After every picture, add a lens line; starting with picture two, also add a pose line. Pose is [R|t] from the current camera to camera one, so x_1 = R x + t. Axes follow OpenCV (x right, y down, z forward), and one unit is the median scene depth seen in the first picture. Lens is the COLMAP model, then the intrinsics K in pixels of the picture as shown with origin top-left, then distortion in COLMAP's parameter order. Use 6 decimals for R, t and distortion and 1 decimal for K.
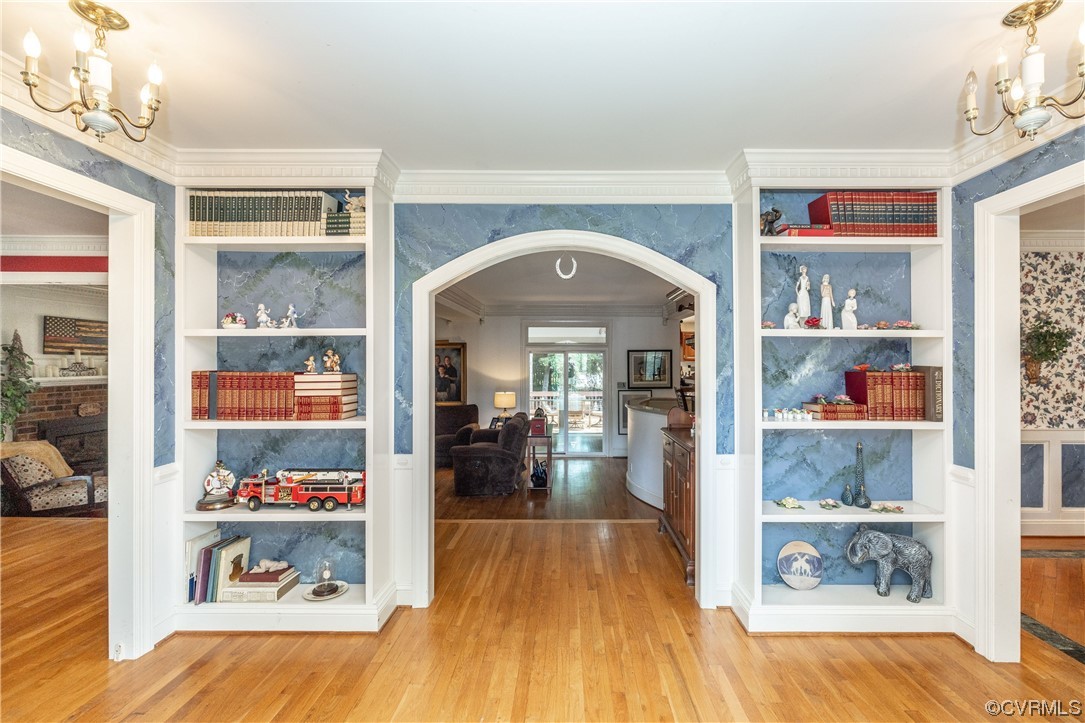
lens RADIAL K [[464.3, 0, 542.1], [0, 464.3, 358.9], [0, 0, 1]] dist [-0.002650, 0.000771]
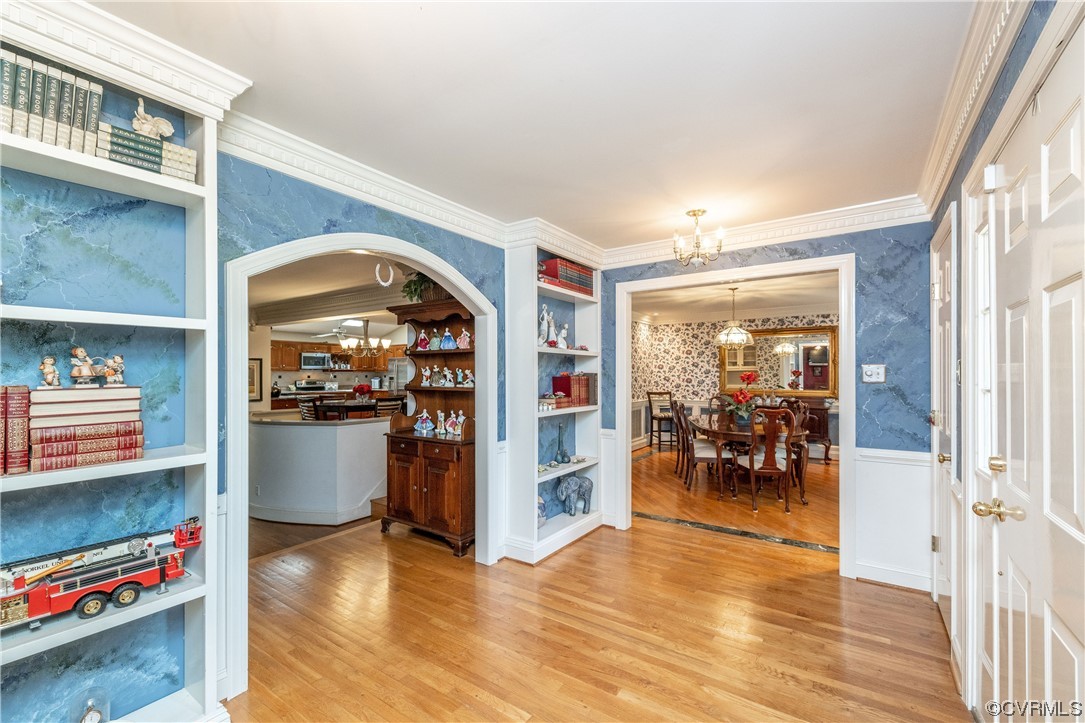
lens RADIAL K [[464.3, 0, 538.4], [0, 464.3, 369.6], [0, 0, 1]] dist [-0.002650, 0.000771]
pose [[0.568986, 0.004279, 0.822336, -0.646760], [-0.004681, 0.999987, -0.001964, 0.007769], [-0.822334, -0.002732, 0.568998, 0.183957]]
